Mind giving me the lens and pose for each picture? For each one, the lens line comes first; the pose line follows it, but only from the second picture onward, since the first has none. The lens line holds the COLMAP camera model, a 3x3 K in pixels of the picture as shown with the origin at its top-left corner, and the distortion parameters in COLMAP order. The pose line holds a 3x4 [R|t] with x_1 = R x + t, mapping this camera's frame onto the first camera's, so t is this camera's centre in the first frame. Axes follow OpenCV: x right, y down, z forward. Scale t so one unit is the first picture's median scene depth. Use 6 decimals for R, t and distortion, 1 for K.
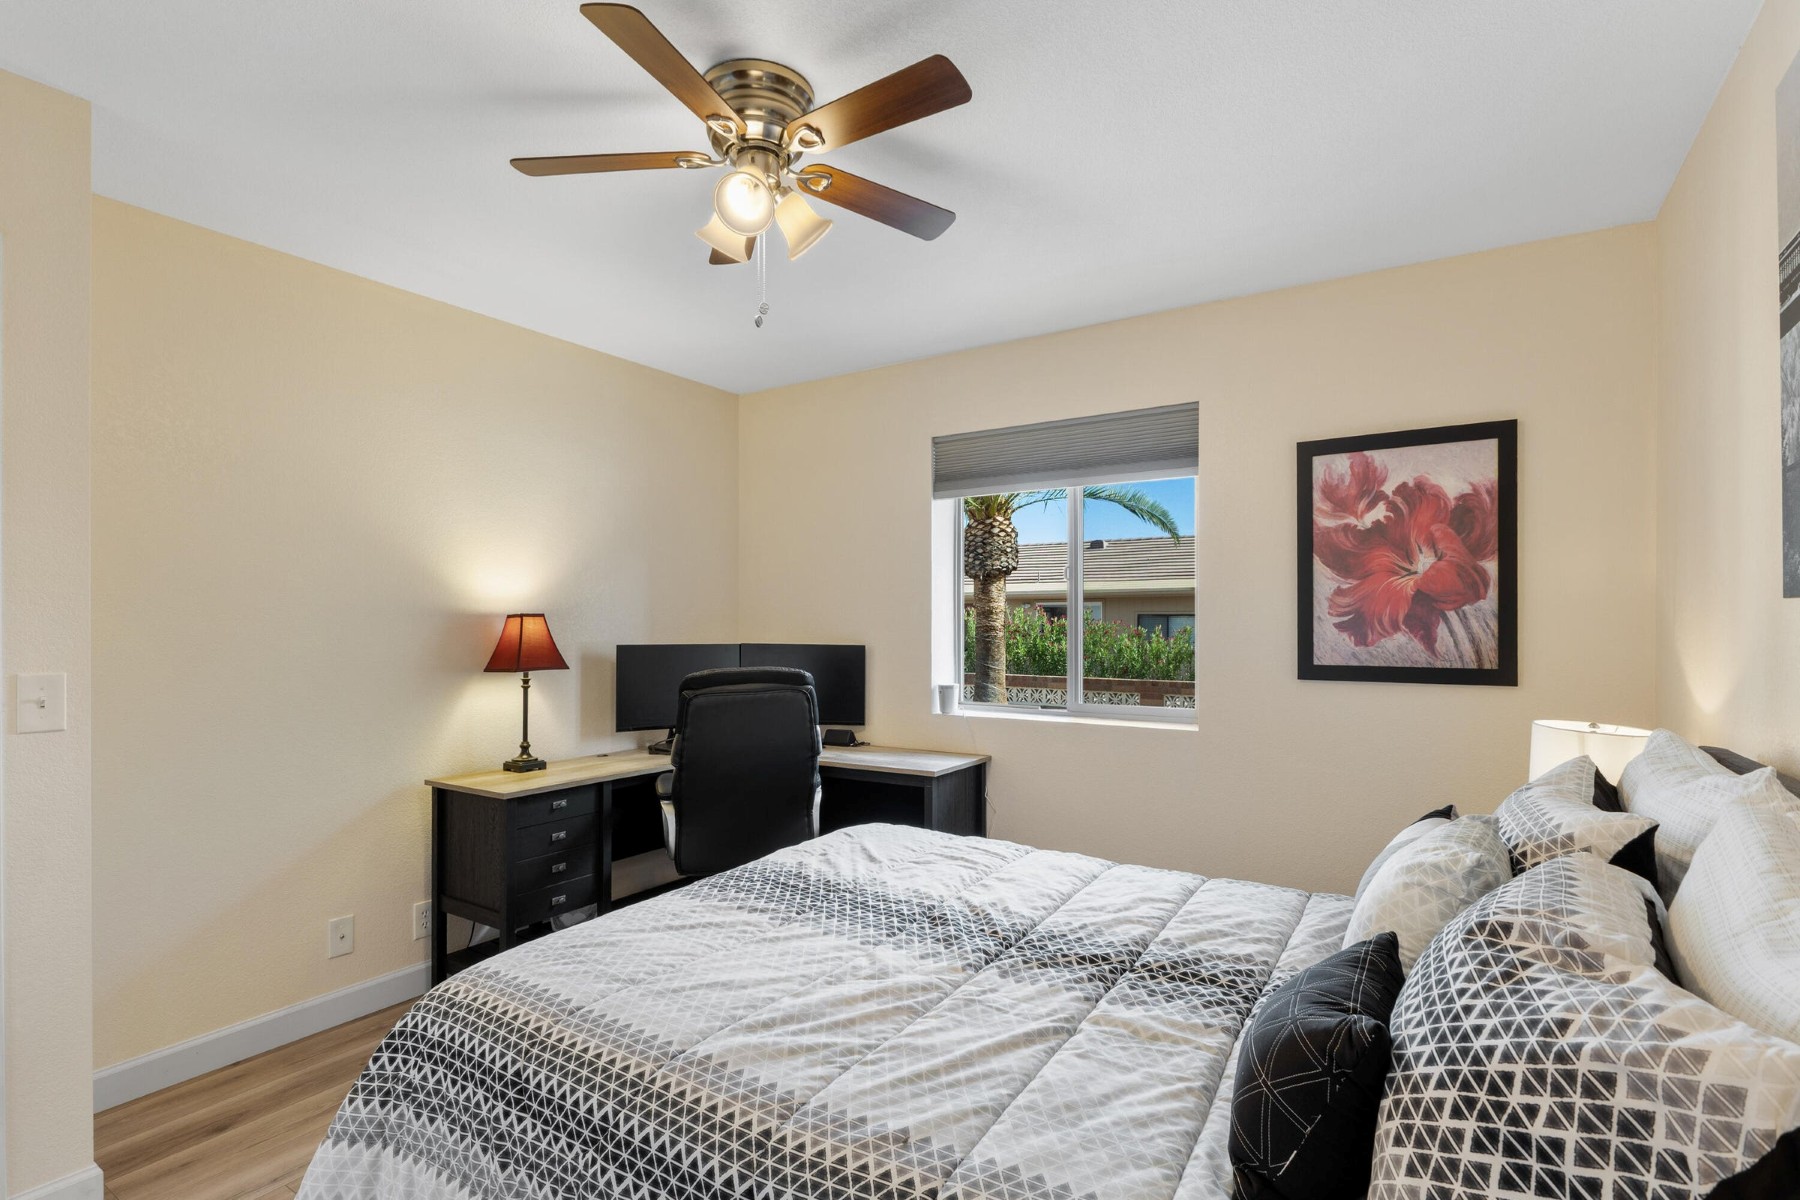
lens RADIAL K [[885.9, 0, 904.0], [0, 885.9, 608.2], [0, 0, 1]] dist [0.004261, 0.000763]
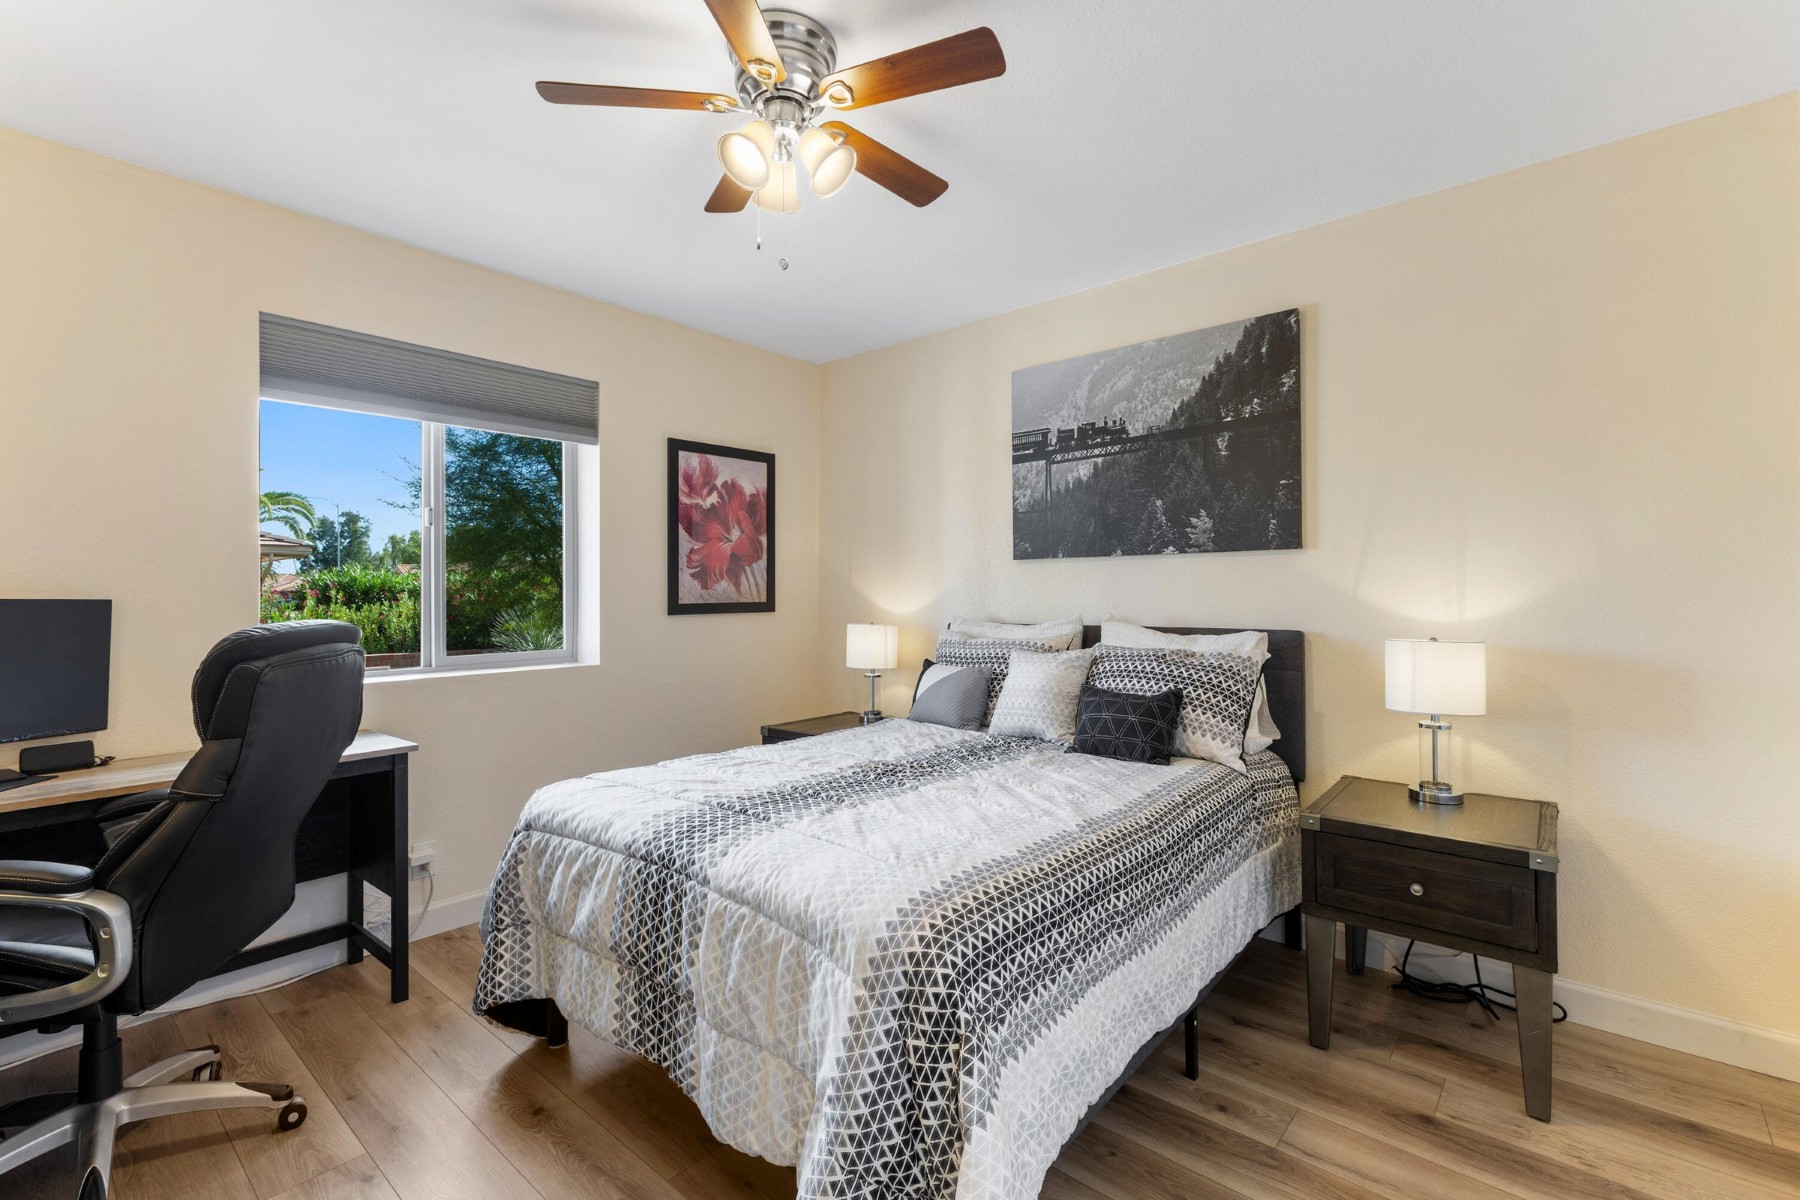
lens RADIAL K [[773.7, 0, 965.3], [0, 773.7, 585.6], [0, 0, 1]] dist [0.009560, -0.003098]
pose [[0.108499, 0.003114, 0.994092, -0.694397], [-0.008927, 0.999958, -0.002158, 0.035694], [-0.994056, -0.008640, 0.108523, 0.451364]]
